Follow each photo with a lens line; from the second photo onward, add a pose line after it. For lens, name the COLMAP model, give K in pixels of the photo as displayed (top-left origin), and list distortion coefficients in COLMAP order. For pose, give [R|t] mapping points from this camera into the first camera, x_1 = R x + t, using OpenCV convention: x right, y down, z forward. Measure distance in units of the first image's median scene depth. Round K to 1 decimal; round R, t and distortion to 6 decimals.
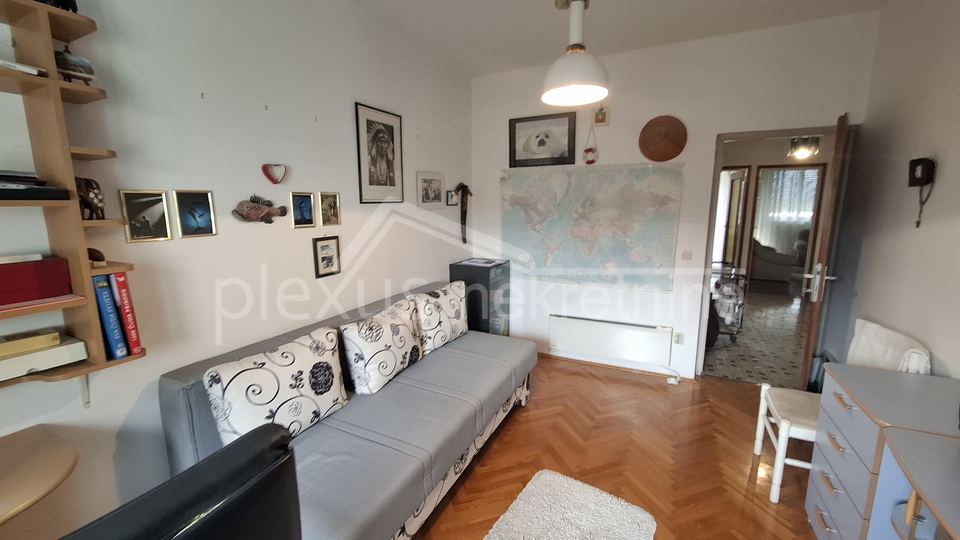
lens RADIAL K [[398.1, 0, 468.8], [0, 398.1, 268.9], [0, 0, 1]] dist [-0.001609, -0.000054]
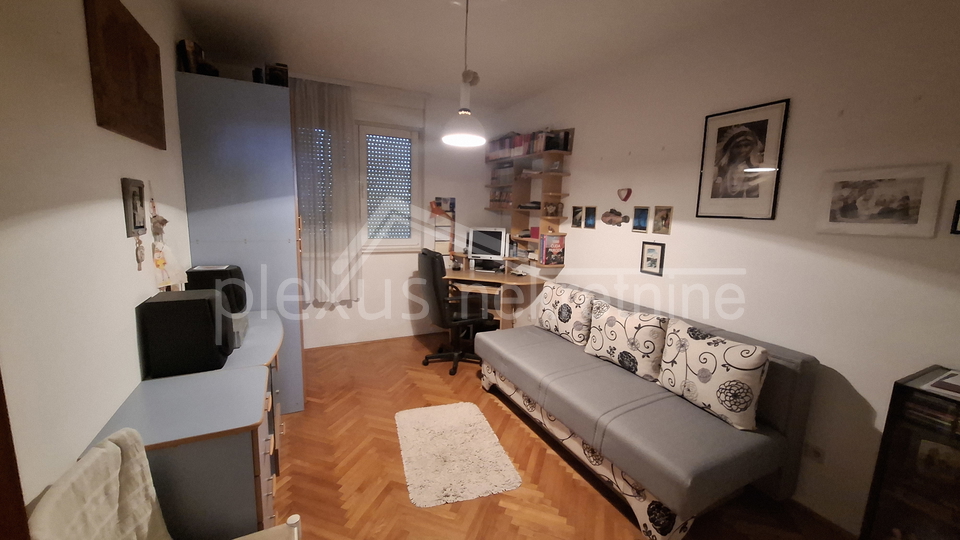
lens RADIAL K [[380.5, 0, 479.9], [0, 380.5, 264.5], [0, 0, 1]] dist [-0.002223, -0.000029]
pose [[-0.604339, 0.107554, -0.789434, 0.911688], [-0.156091, 0.955661, 0.249694, -0.227569], [0.781287, 0.274124, -0.560755, 1.273277]]
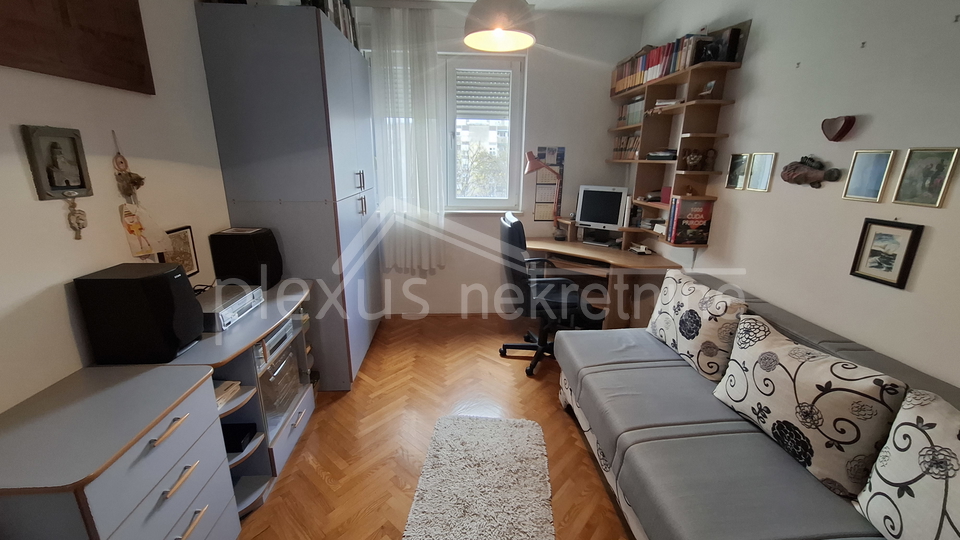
lens RADIAL K [[381.0, 0, 476.0], [0, 381.0, 266.5], [0, 0, 1]] dist [-0.004571, 0.000076]
pose [[-0.865295, 0.132509, -0.483431, 0.514308], [-0.088901, 0.908570, 0.408164, -0.203774], [0.493316, 0.396160, -0.774401, 1.179620]]
